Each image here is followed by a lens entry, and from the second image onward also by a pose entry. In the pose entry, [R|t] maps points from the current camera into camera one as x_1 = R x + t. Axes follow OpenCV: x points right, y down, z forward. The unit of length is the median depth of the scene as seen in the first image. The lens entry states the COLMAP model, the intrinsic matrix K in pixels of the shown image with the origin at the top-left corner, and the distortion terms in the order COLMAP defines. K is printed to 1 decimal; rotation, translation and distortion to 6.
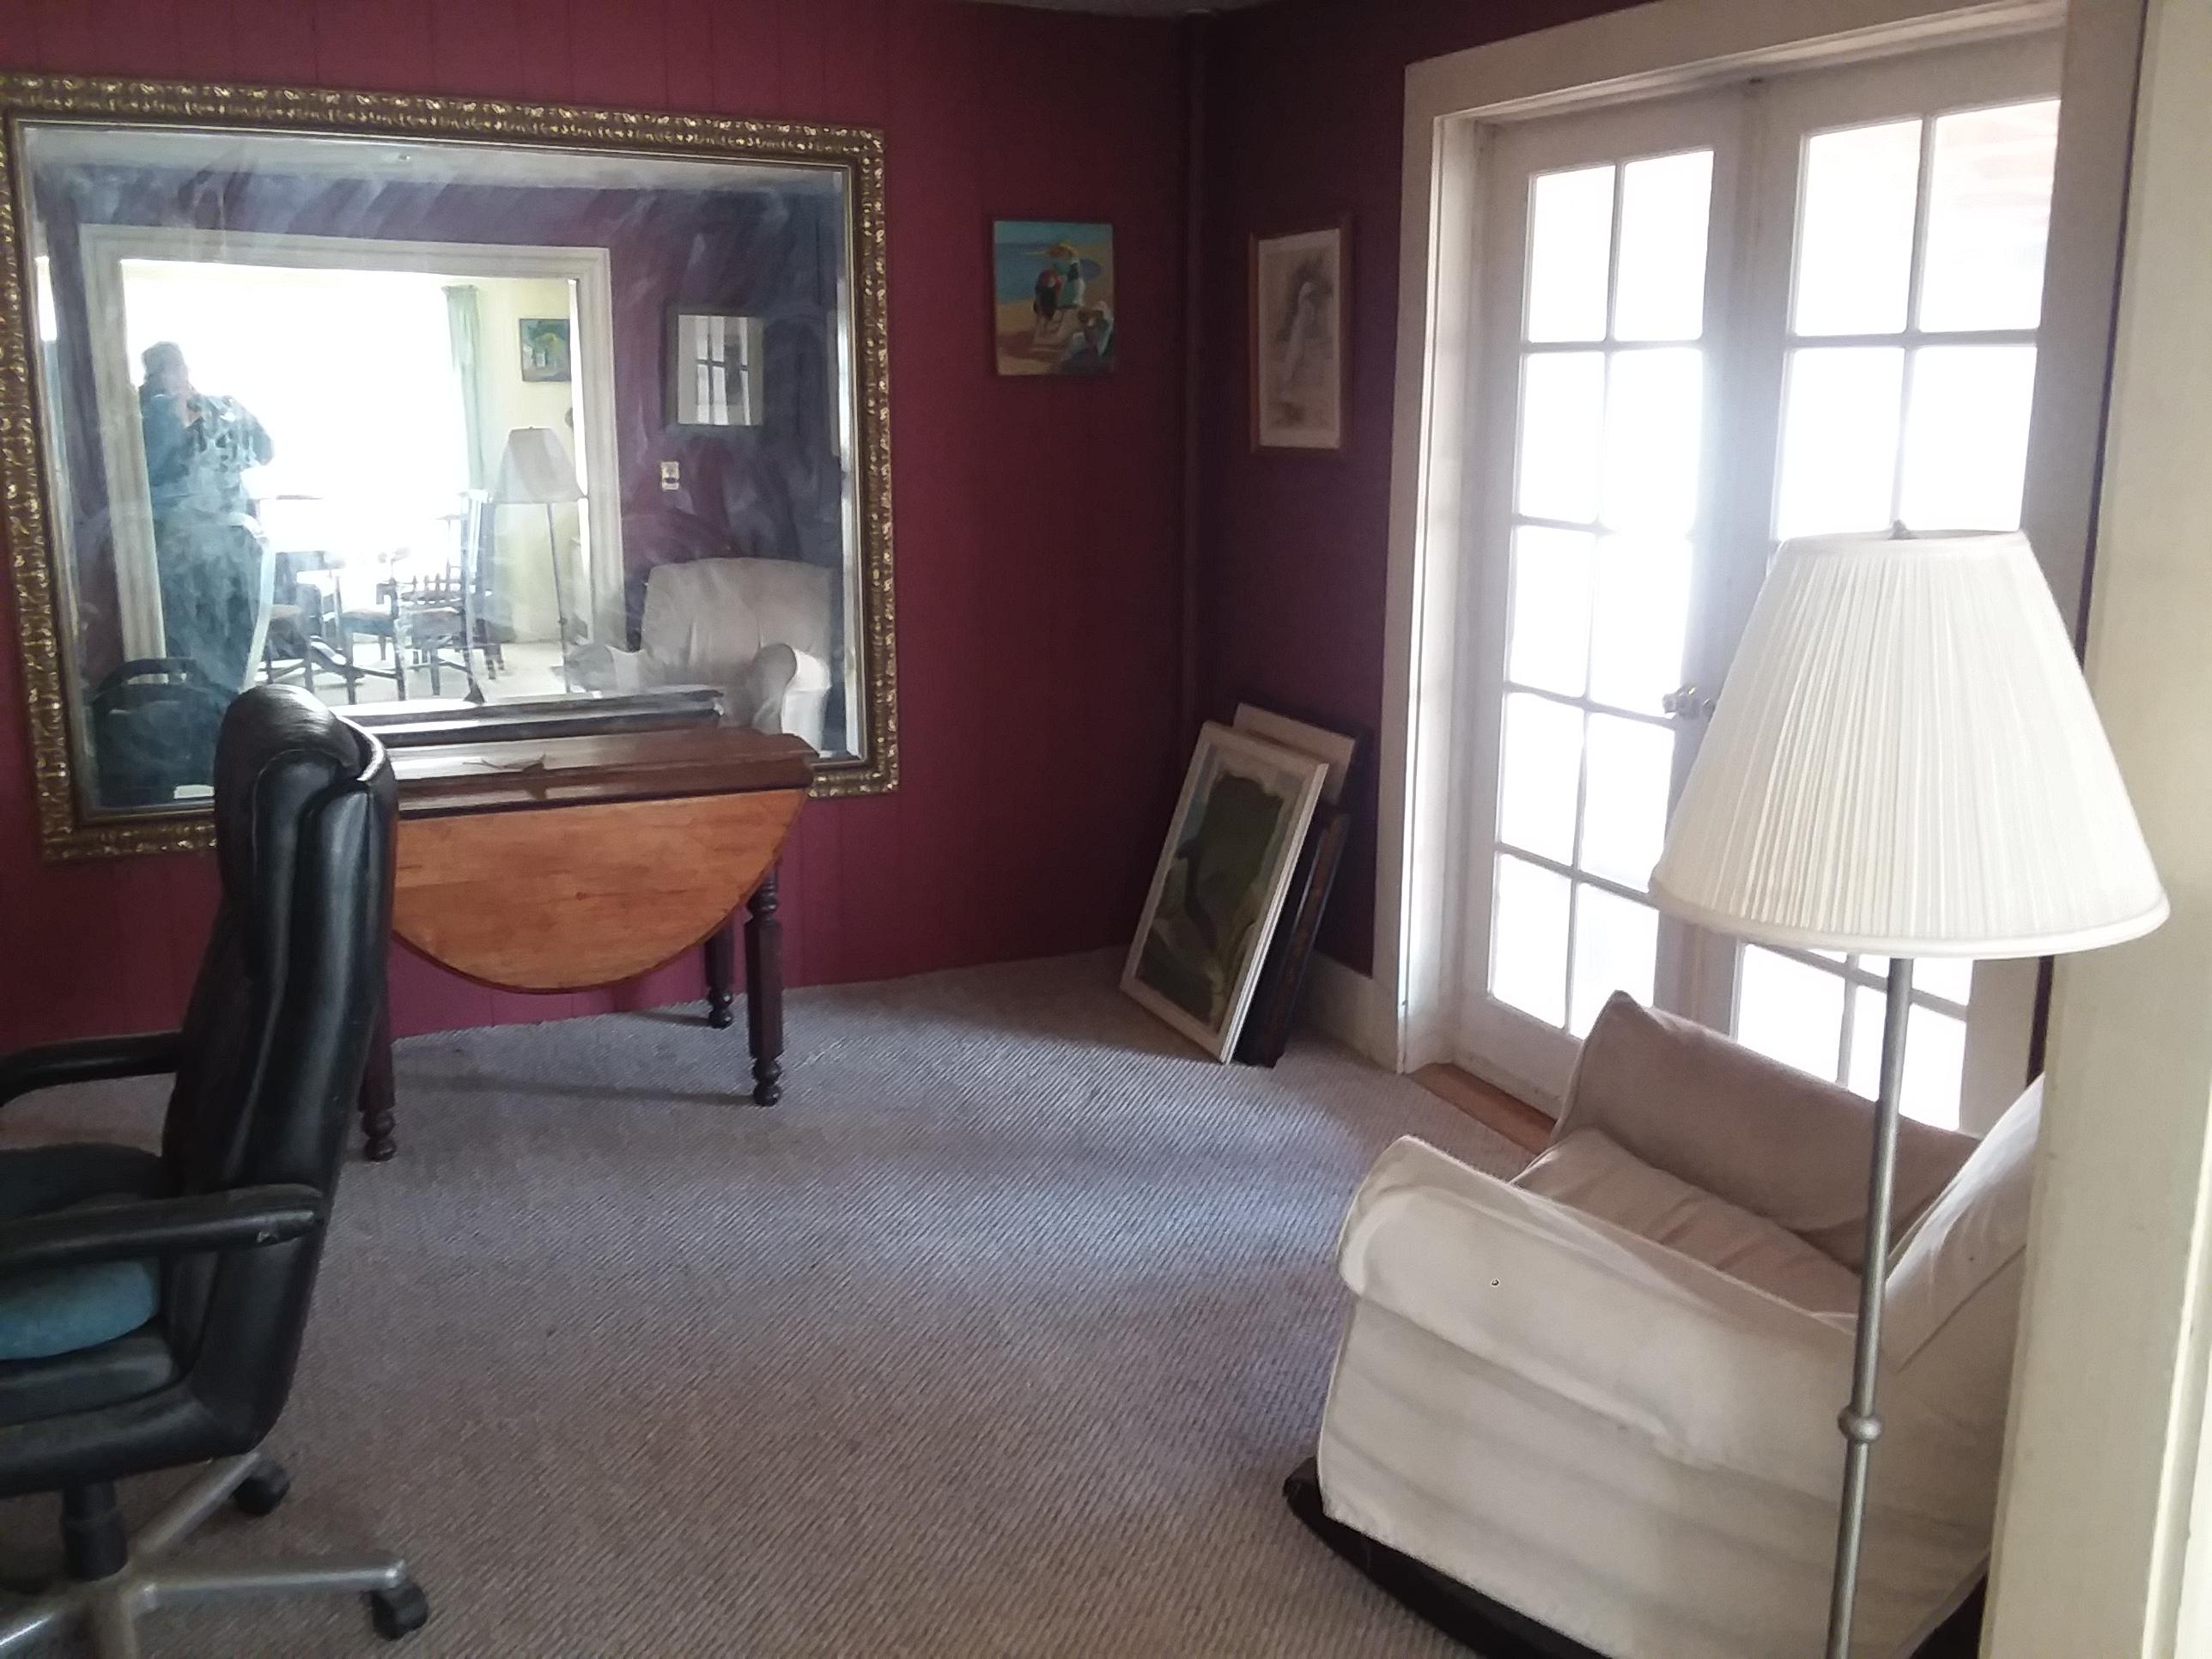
lens RADIAL K [[1871.3, 0, 1106.0], [0, 1871.3, 829.5], [0, 0, 1]] dist [0.009220, -0.001674]
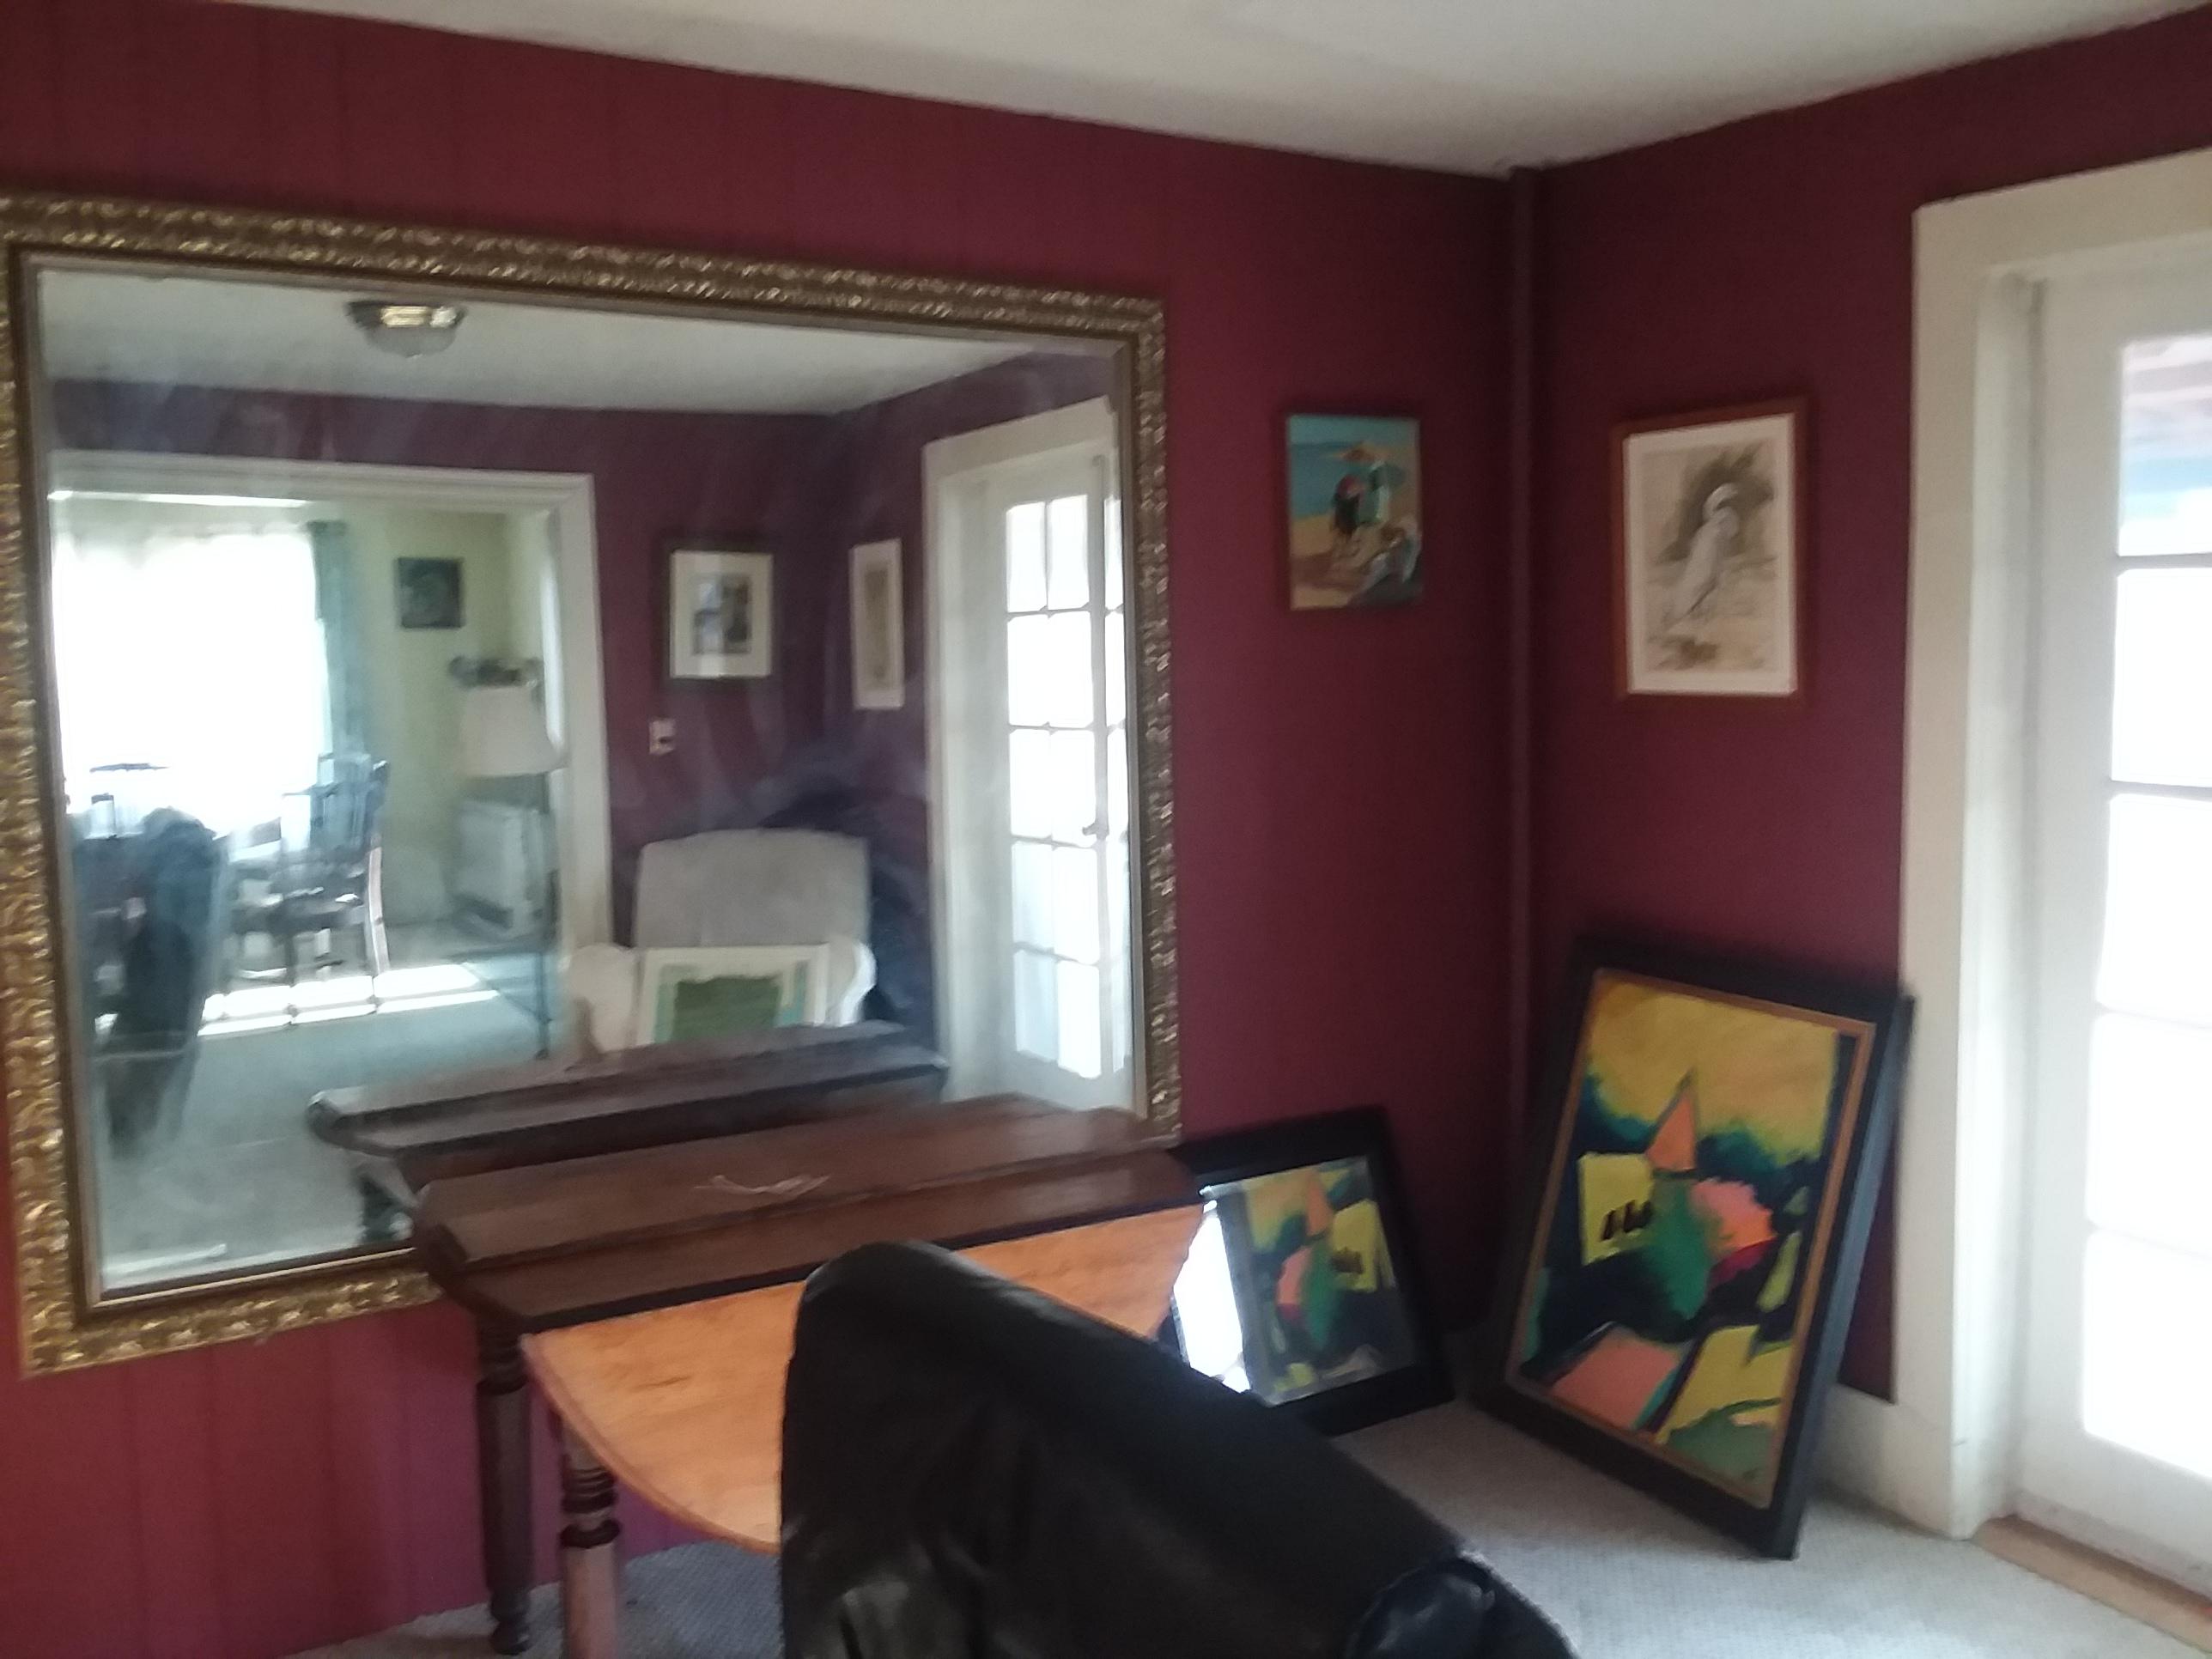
lens RADIAL K [[1871.3, 0, 1106.0], [0, 1871.3, 829.5], [0, 0, 1]] dist [0.009220, -0.001674]
pose [[0.992903, -0.029184, 0.115286, -0.228996], [0.043049, 0.991880, -0.119668, -0.064409], [-0.110858, 0.123782, 0.986098, 0.261699]]
